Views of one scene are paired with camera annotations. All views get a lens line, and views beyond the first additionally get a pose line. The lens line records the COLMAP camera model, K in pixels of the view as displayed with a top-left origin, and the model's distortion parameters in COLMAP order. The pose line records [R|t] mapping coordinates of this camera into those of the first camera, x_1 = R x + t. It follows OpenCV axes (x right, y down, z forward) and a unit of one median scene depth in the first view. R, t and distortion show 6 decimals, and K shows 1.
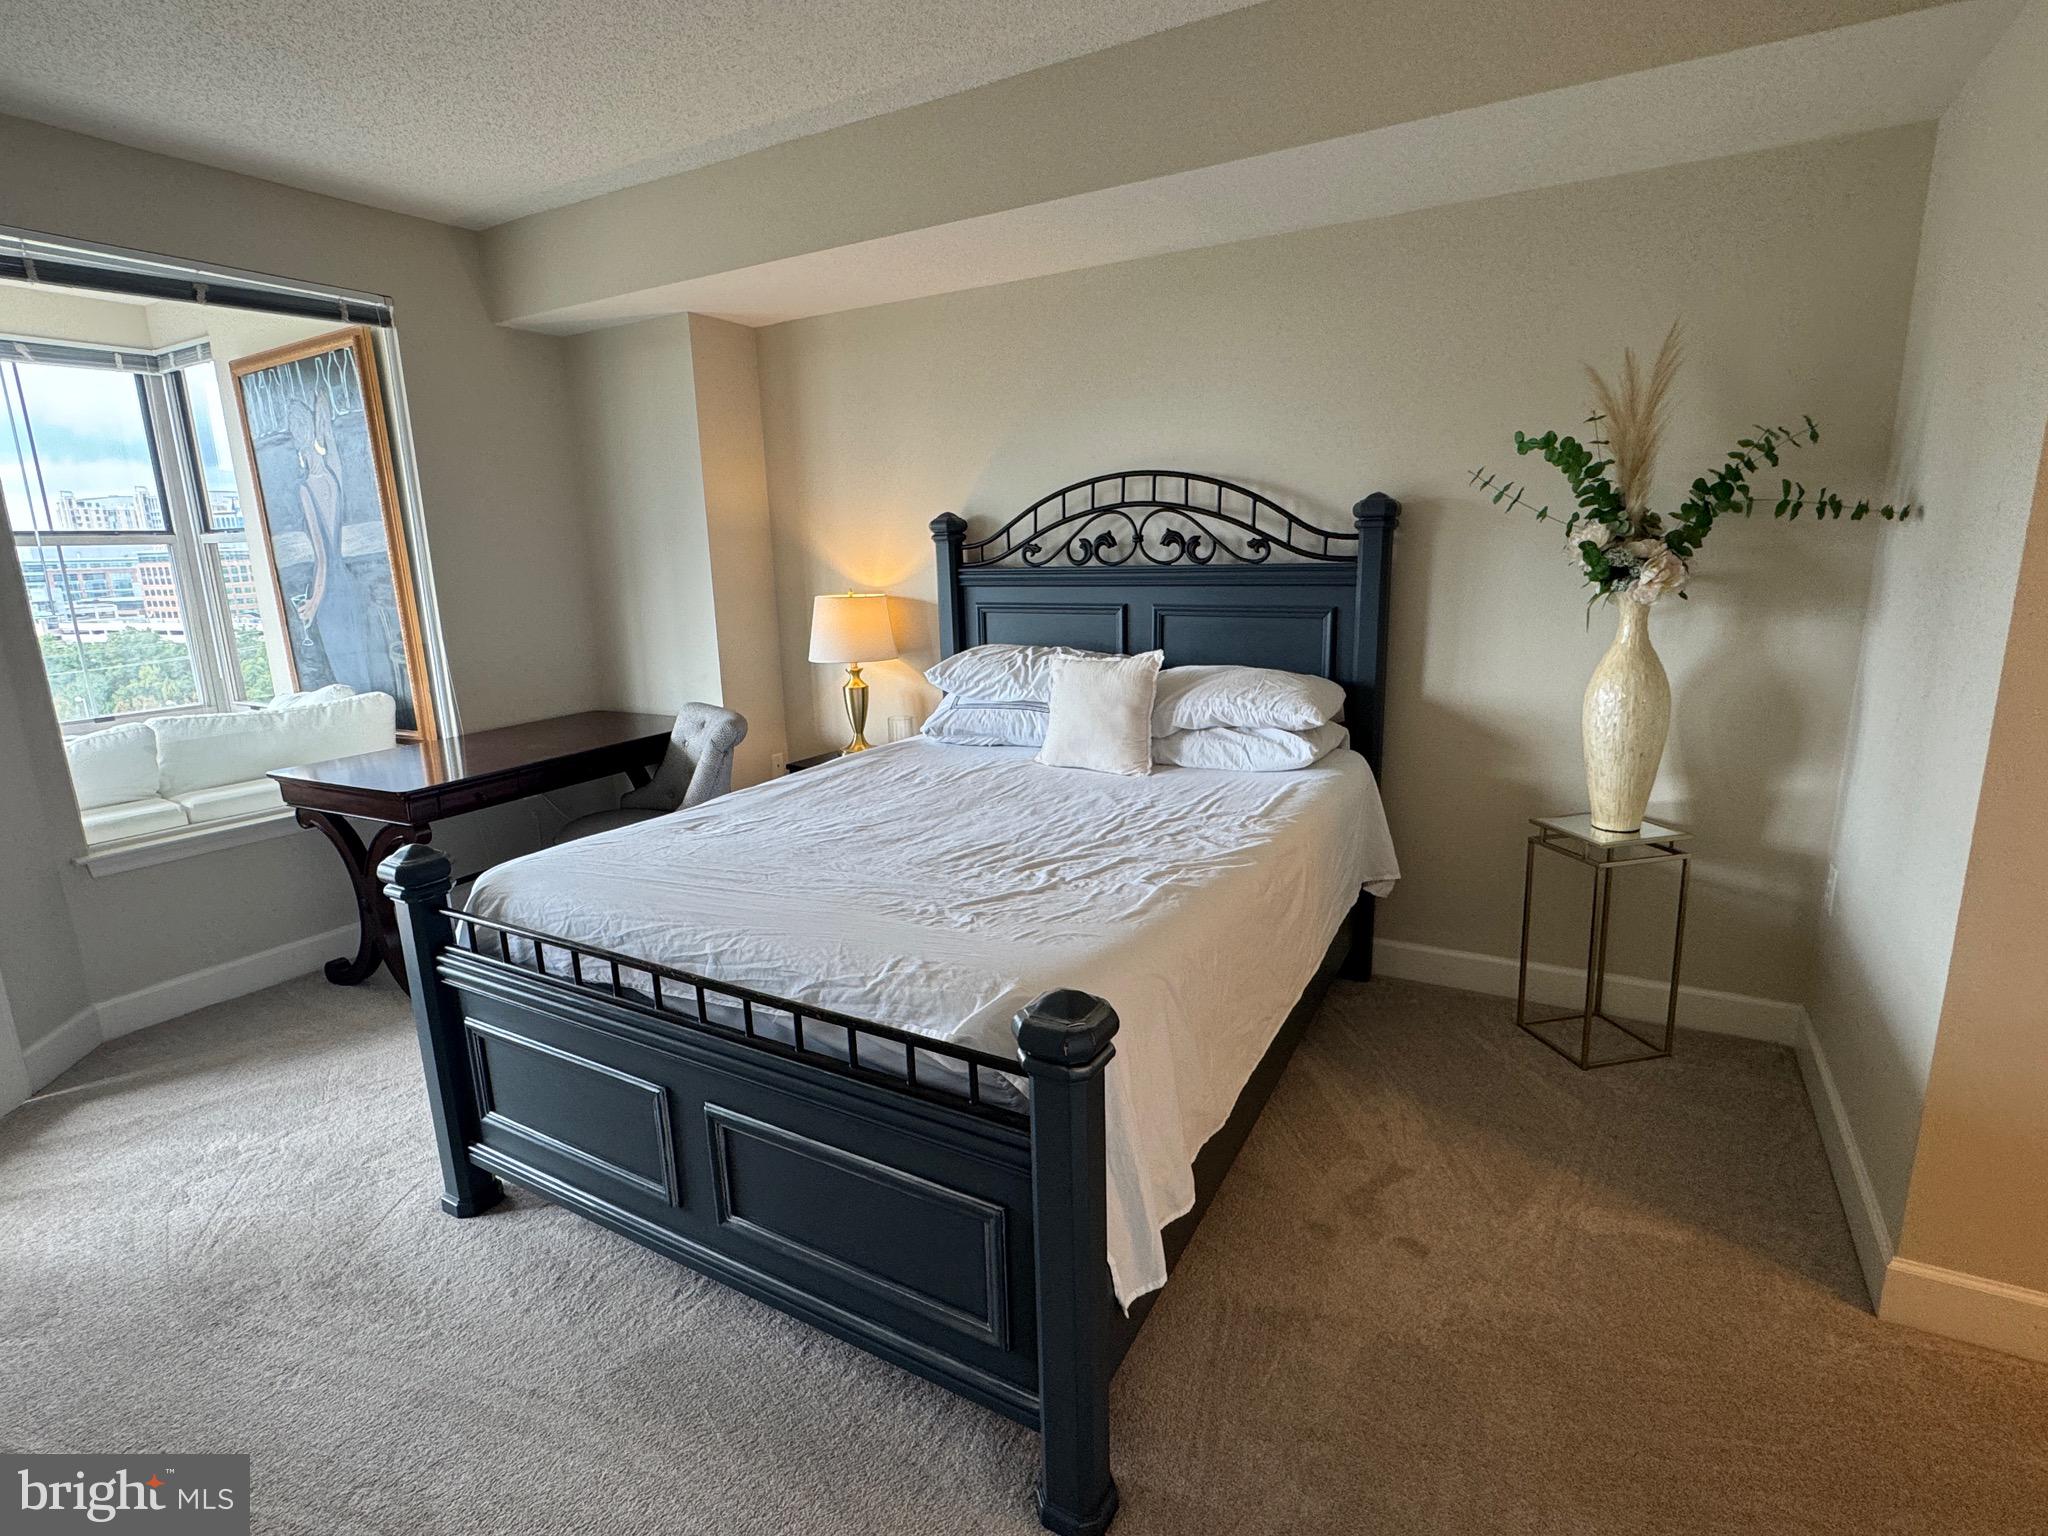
lens RADIAL K [[1020.3, 0, 1022.3], [0, 1020.3, 770.8], [0, 0, 1]] dist [-0.001719, 0.000779]
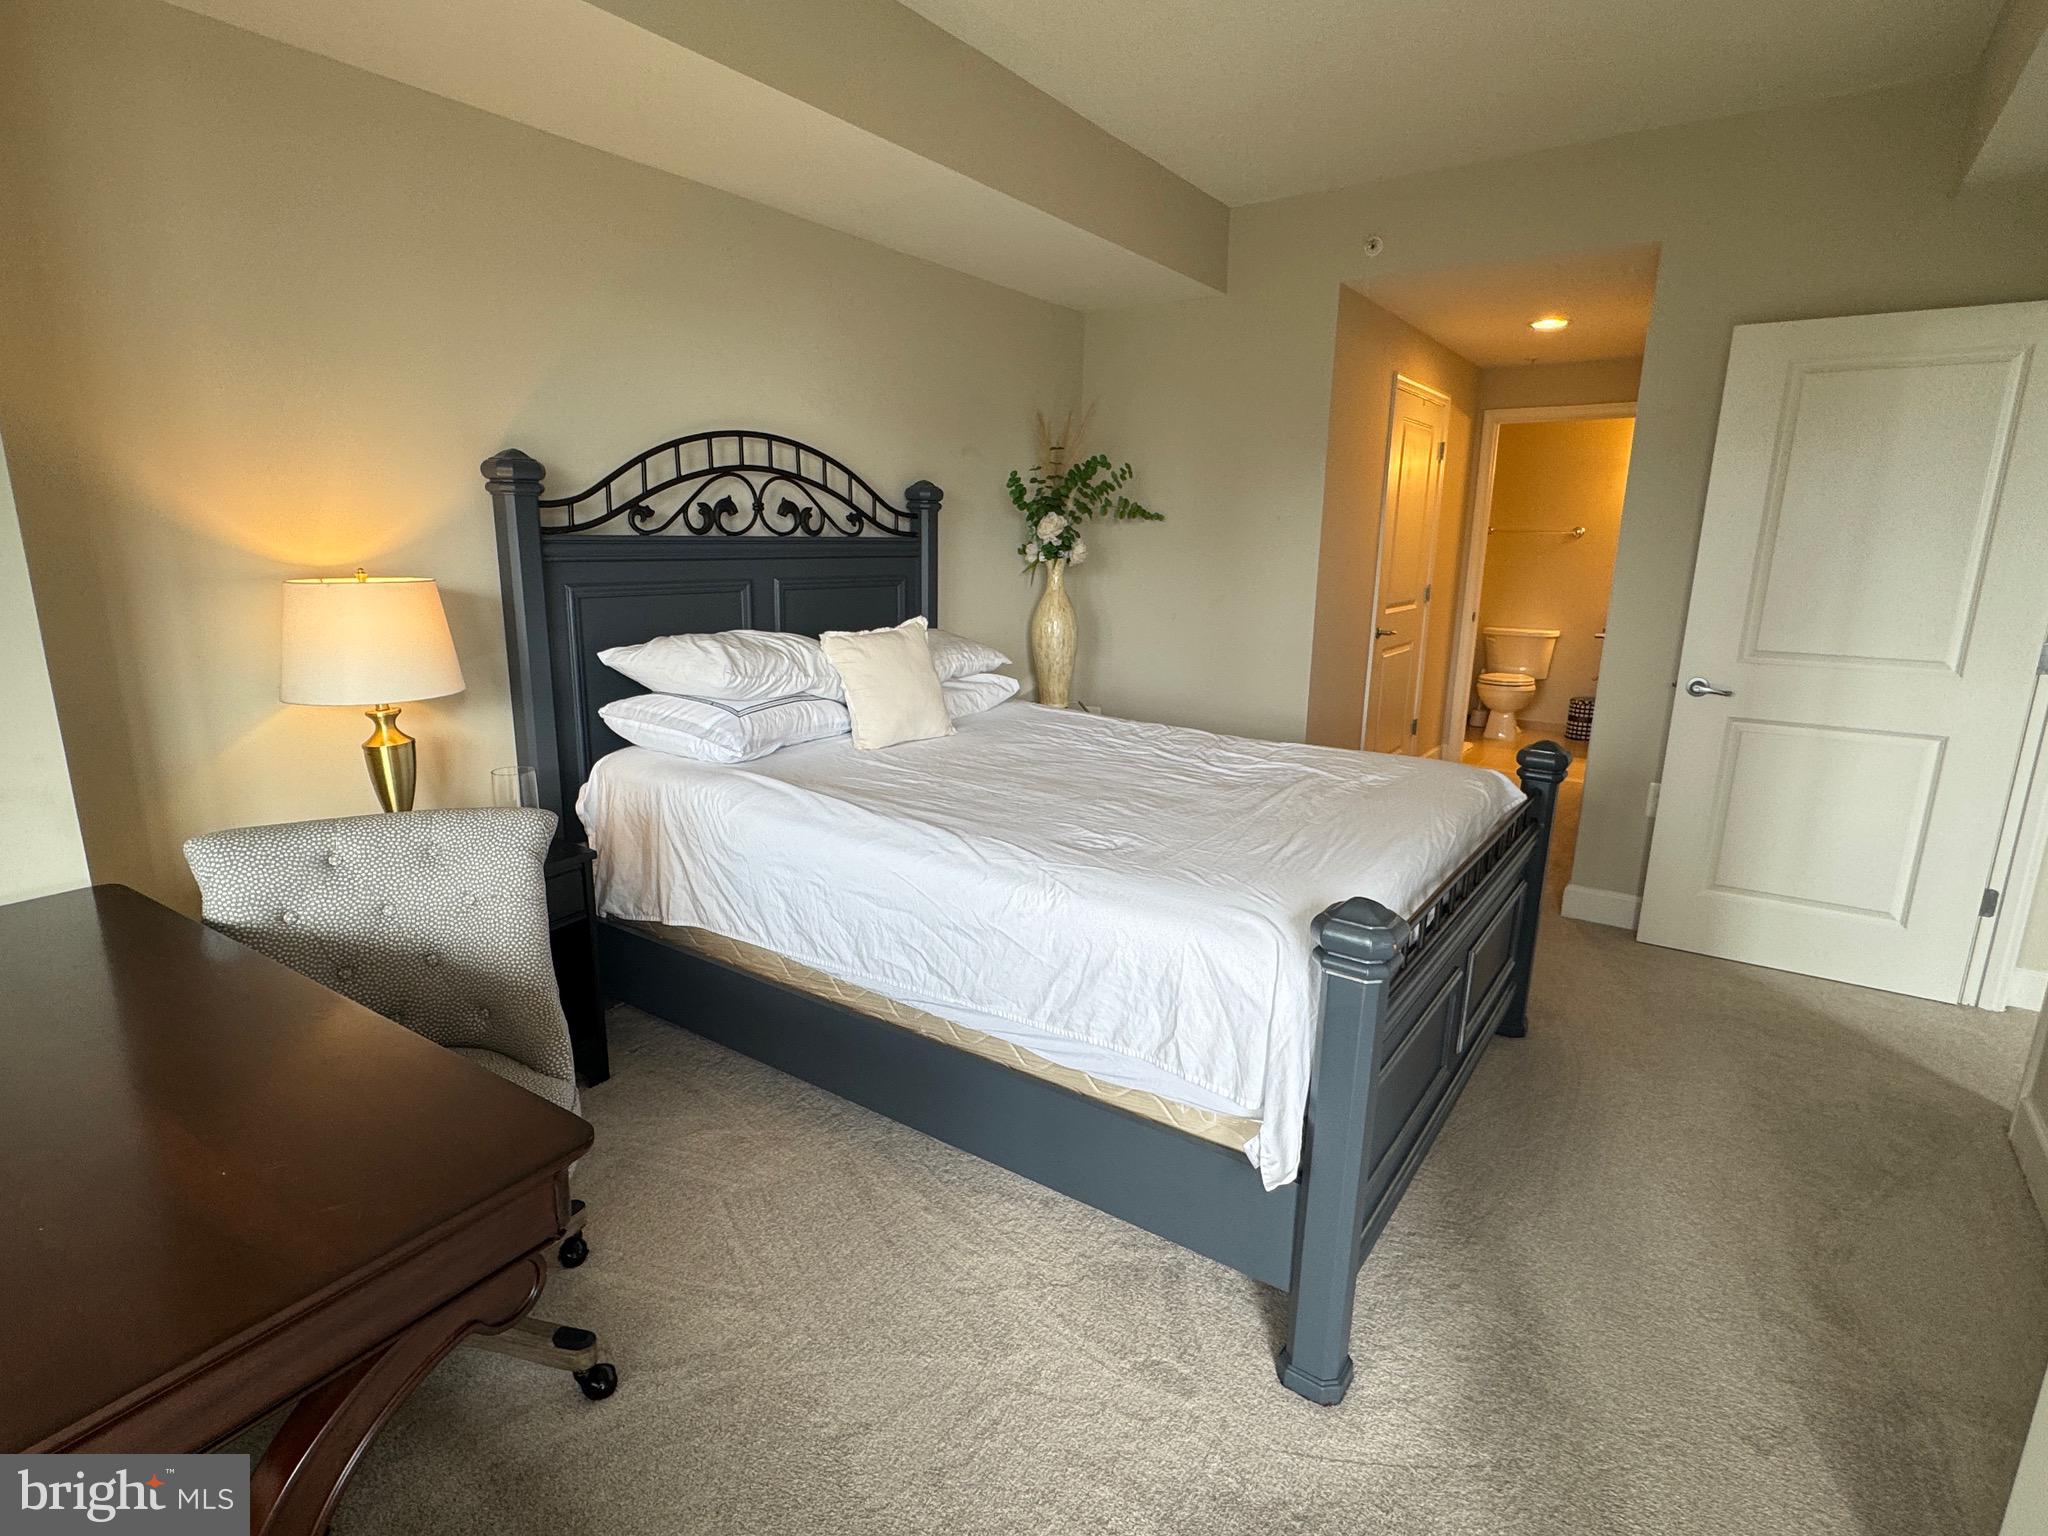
lens RADIAL K [[1020.3, 0, 1022.3], [0, 1020.3, 770.8], [0, 0, 1]] dist [-0.001719, 0.000779]
pose [[0.099174, -0.199221, 0.974923, -0.796119], [0.199569, 0.963829, 0.176653, -0.113019], [-0.974852, 0.177045, 0.135345, 0.682238]]
